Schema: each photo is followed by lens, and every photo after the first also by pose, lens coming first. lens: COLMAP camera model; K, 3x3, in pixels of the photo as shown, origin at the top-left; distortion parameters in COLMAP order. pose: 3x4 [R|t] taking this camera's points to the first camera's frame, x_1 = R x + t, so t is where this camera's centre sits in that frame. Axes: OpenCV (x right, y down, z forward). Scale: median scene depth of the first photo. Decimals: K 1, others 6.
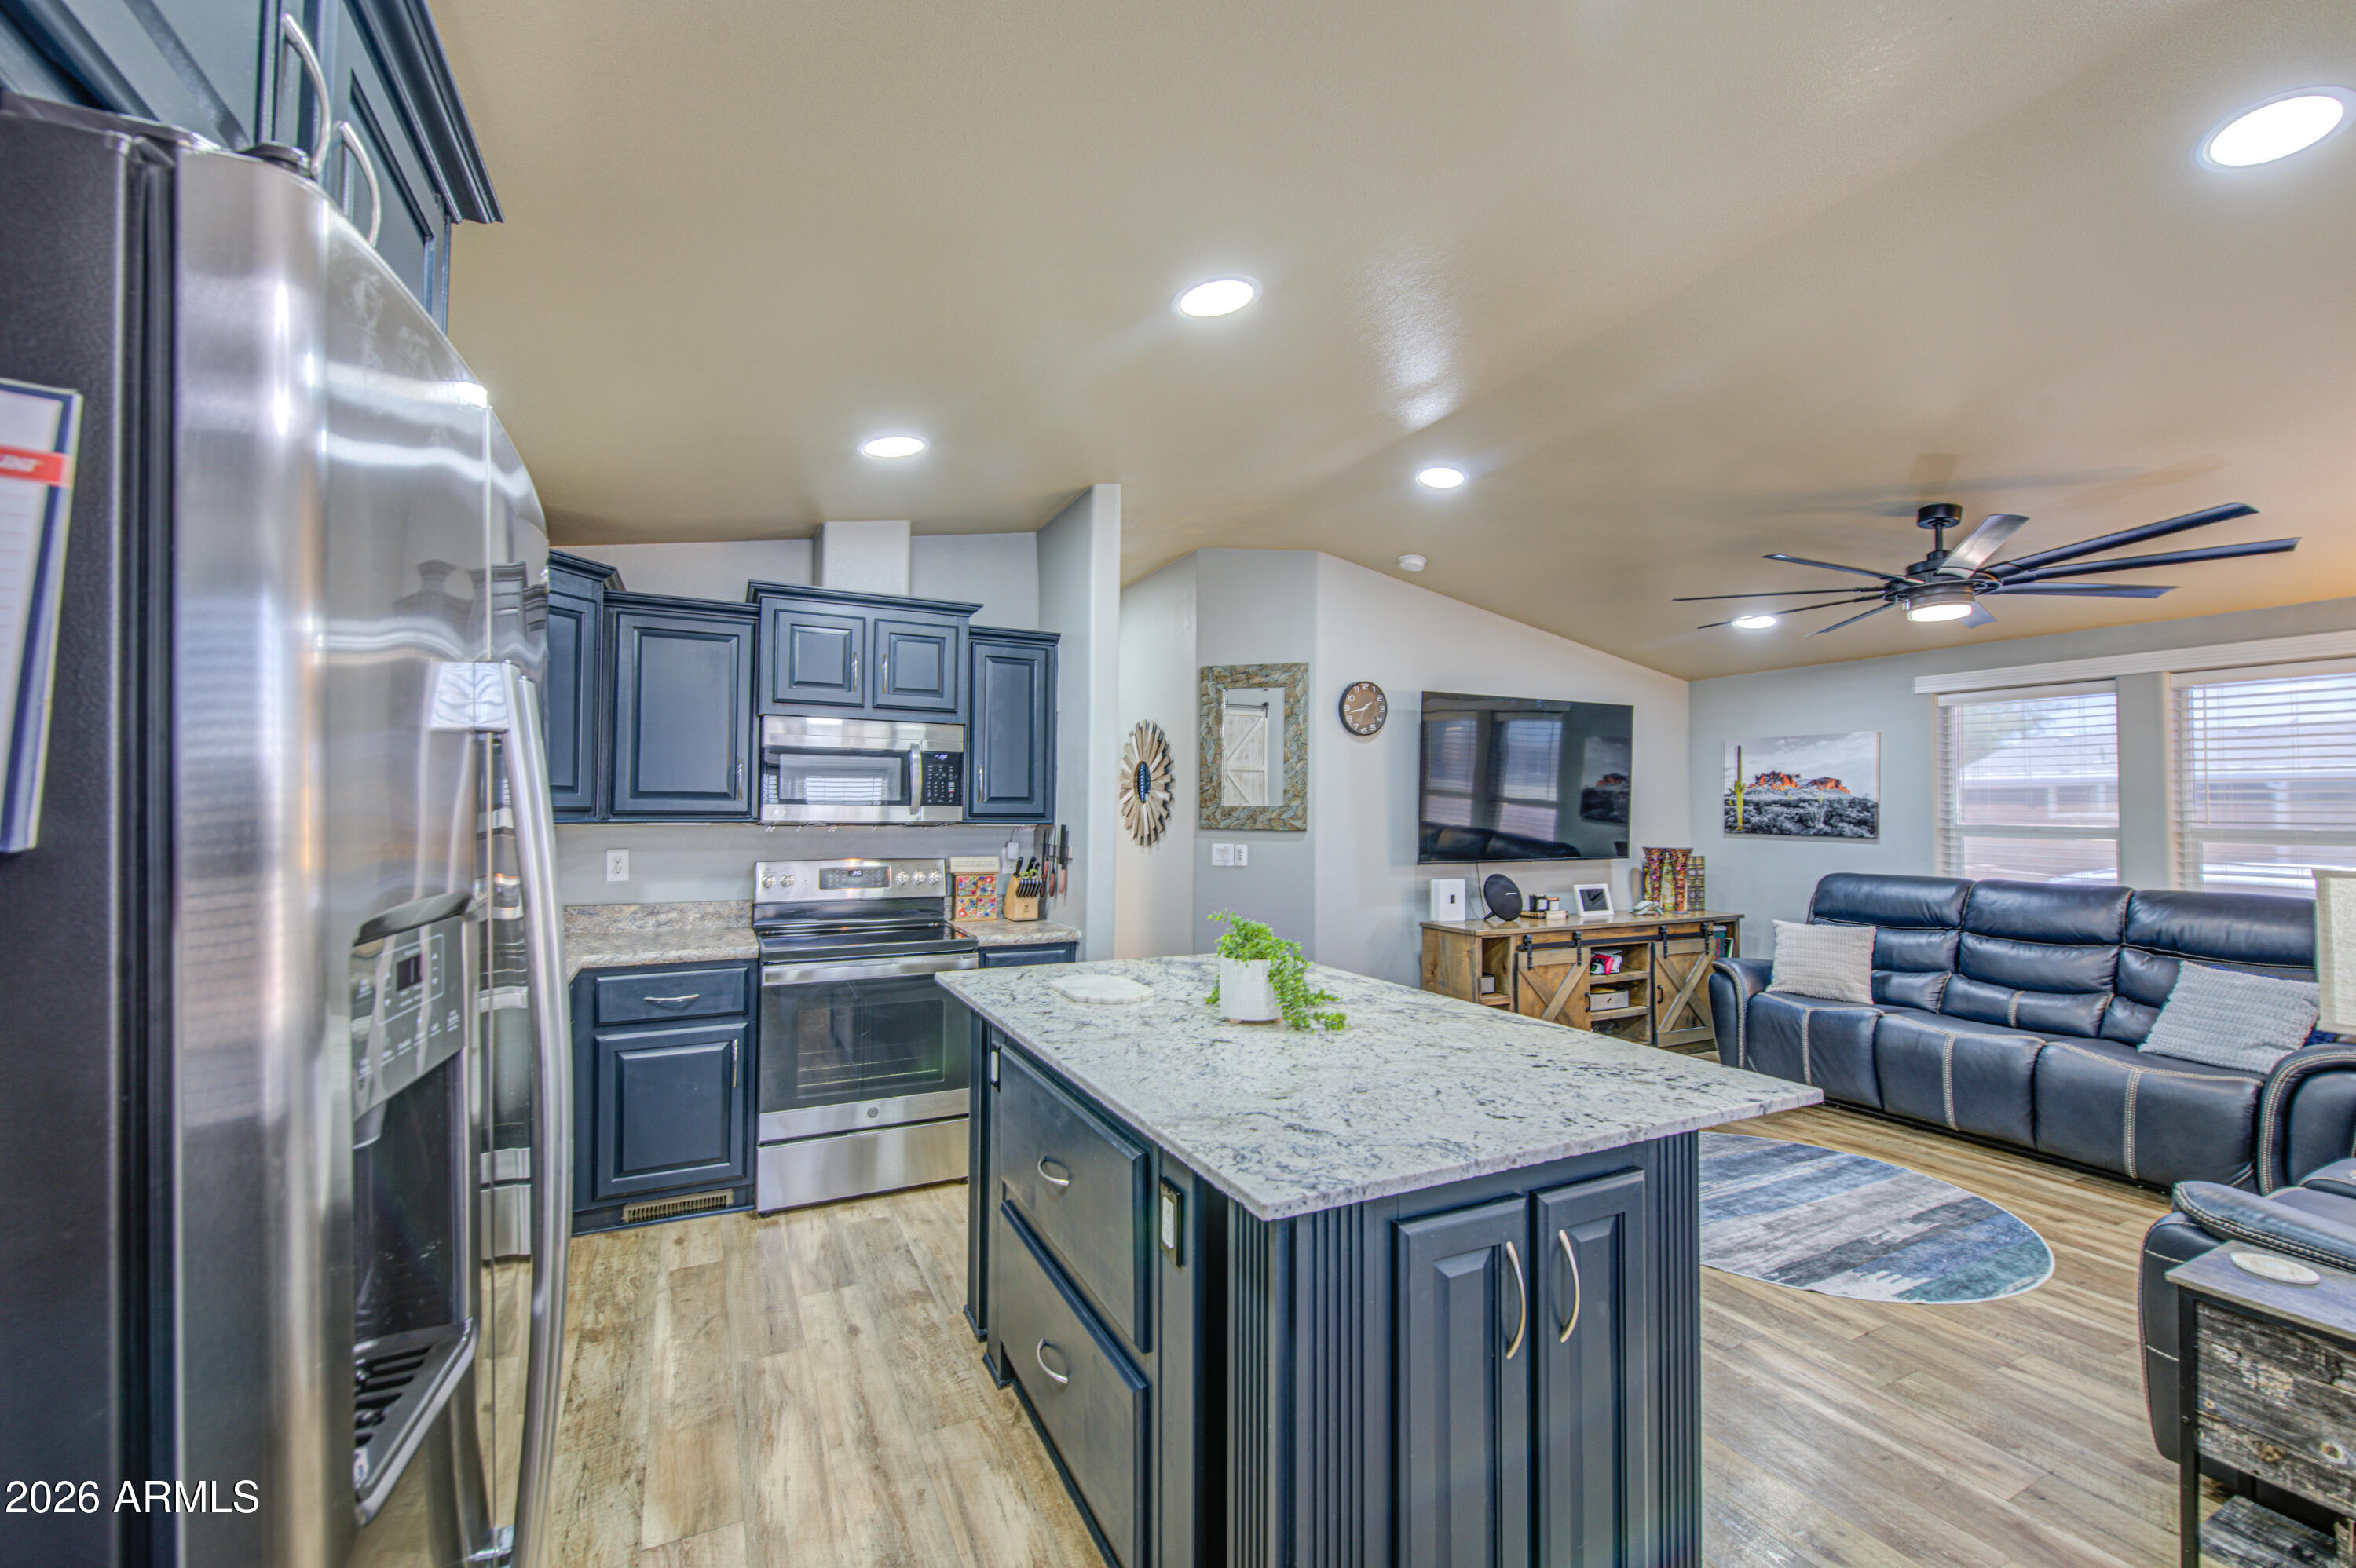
lens RADIAL K [[959.1, 0, 1176.3], [0, 959.1, 786.0], [0, 0, 1]] dist [-0.000405, -0.000422]
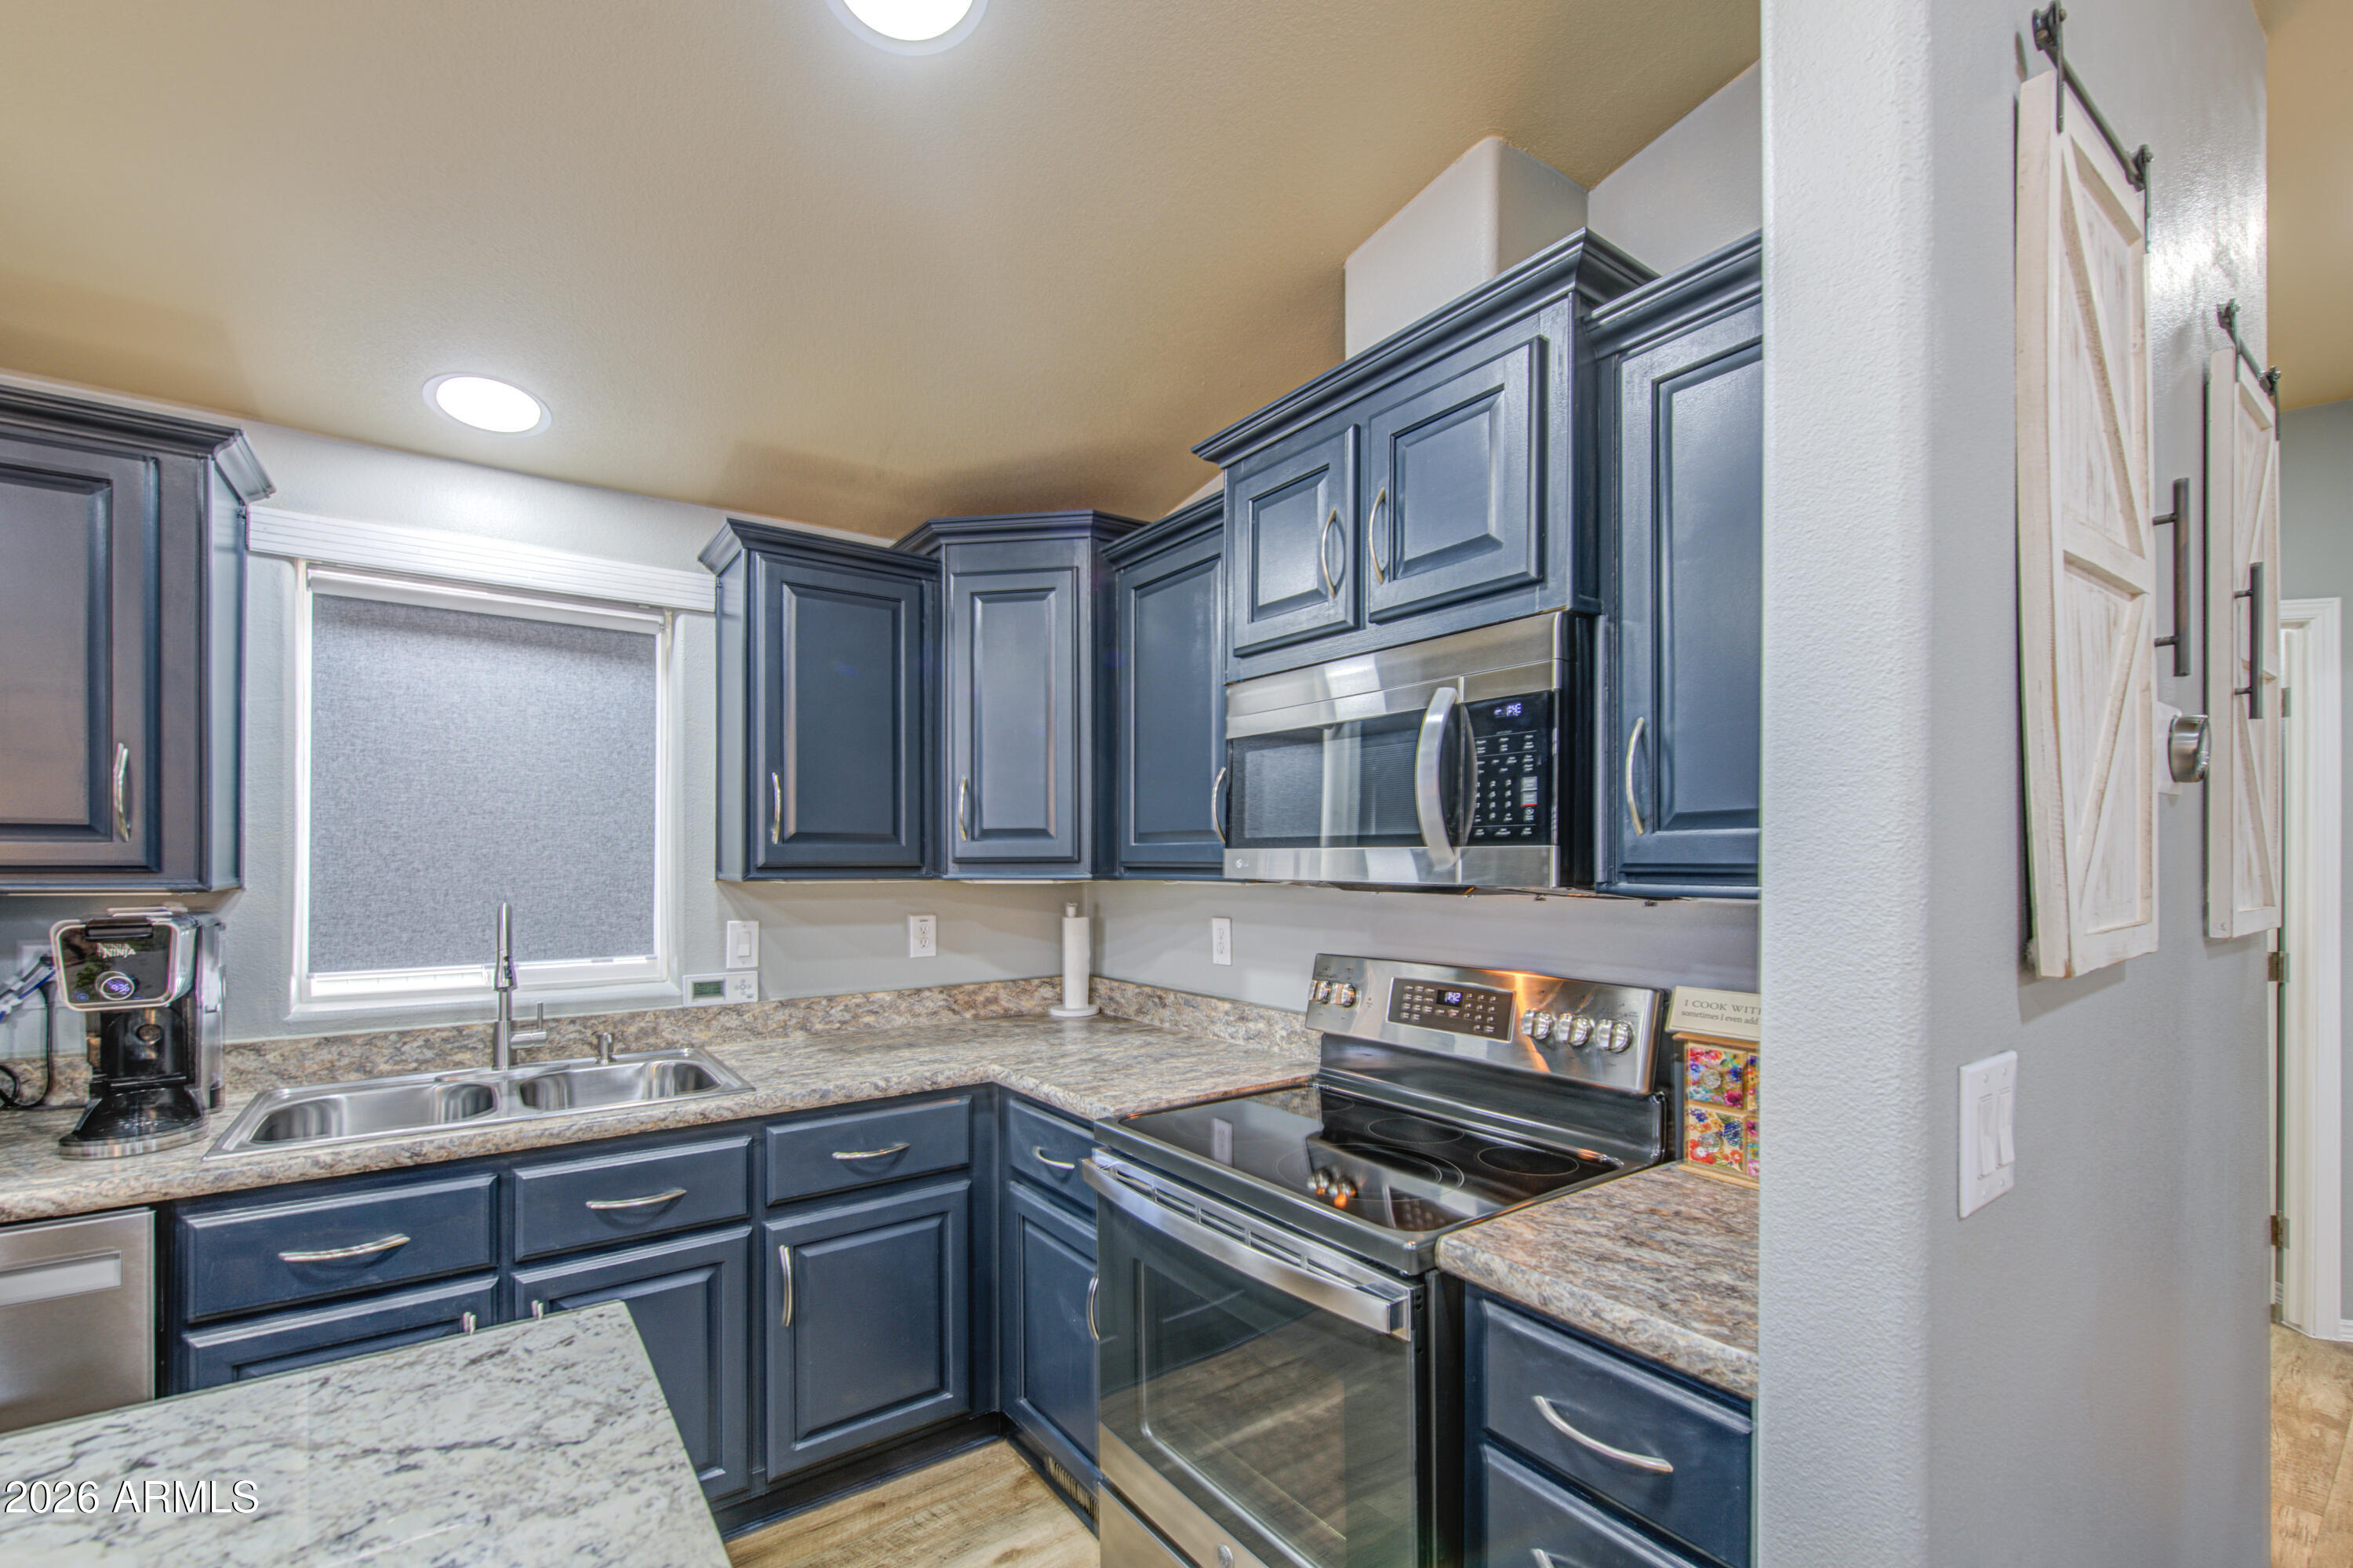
lens RADIAL K [[991.3, 0, 1151.6], [0, 991.3, 858.0], [0, 0, 1]] dist [-0.000174, -0.000390]
pose [[0.161491, -0.008631, -0.986836, 0.110215], [0.029474, 0.999558, -0.003919, 0.023927], [0.986434, -0.028453, 0.161674, 0.818880]]
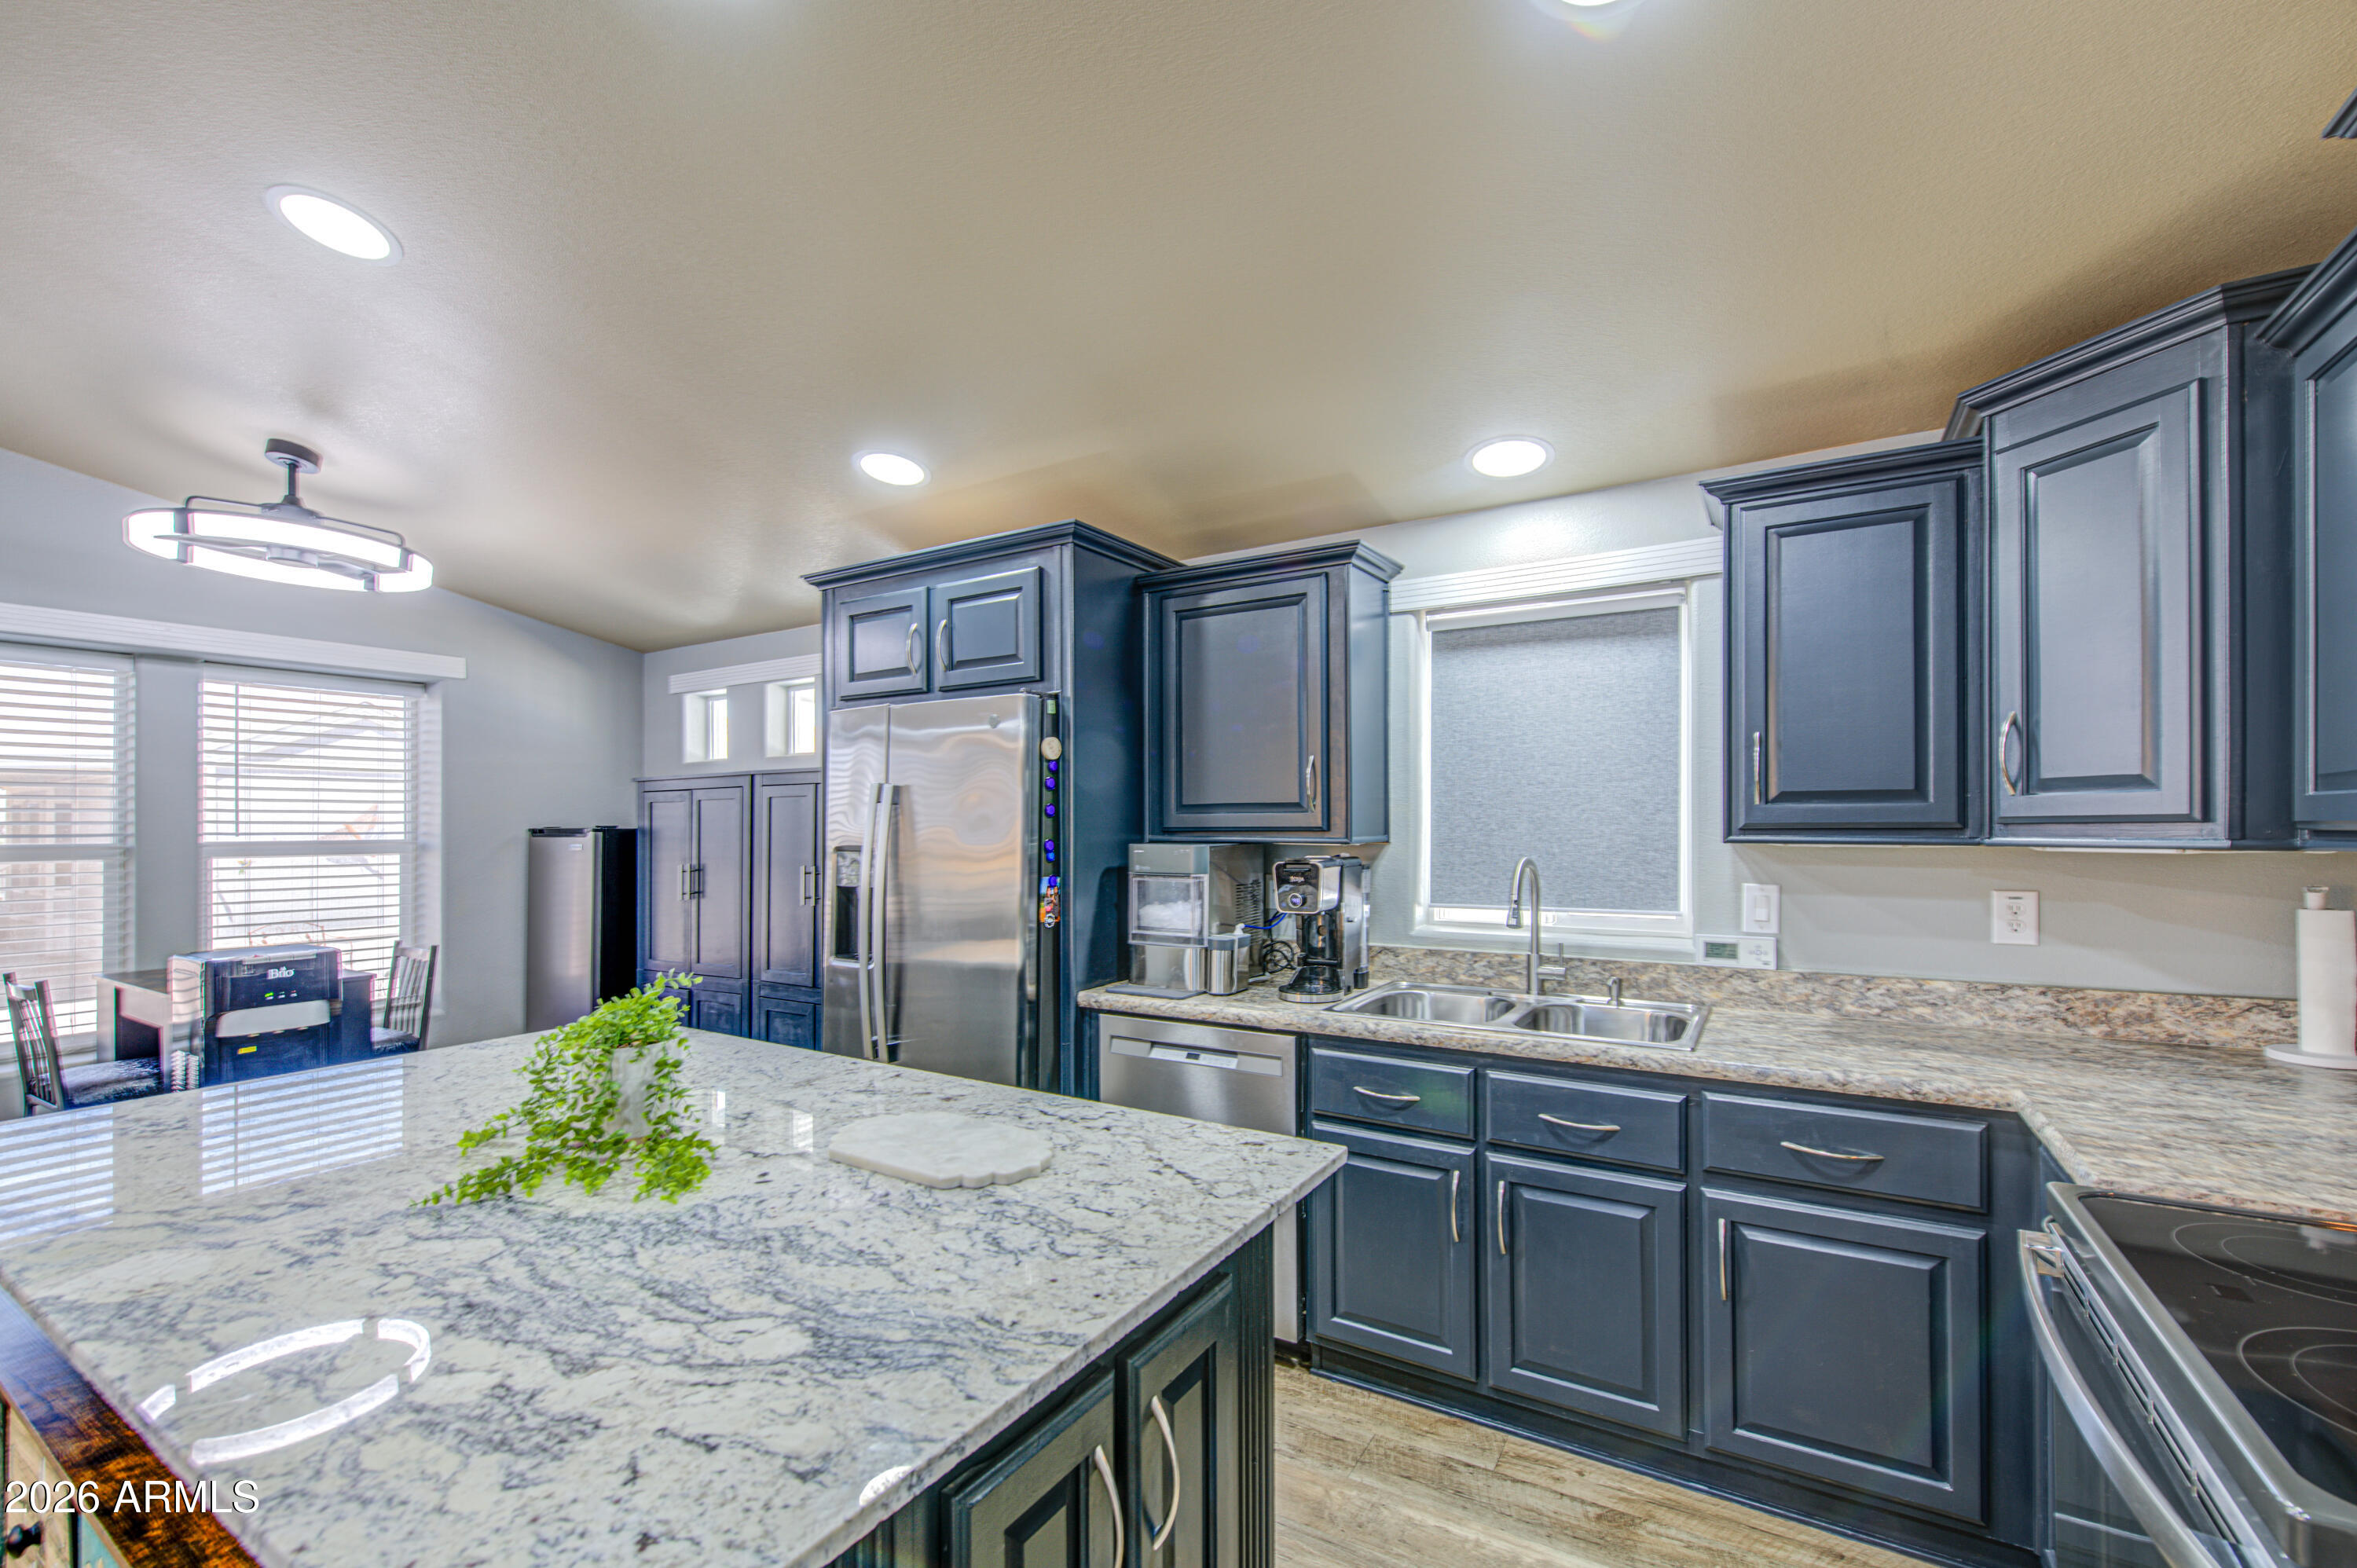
lens RADIAL K [[989.9, 0, 1179.2], [0, 989.9, 817.7], [0, 0, 1]] dist [0.001632, 0.000101]
pose [[-0.839842, -0.006840, -0.542787, 0.071891], [0.013970, 0.999317, -0.034209, 0.029127], [0.542651, -0.036313, -0.839173, 0.995860]]
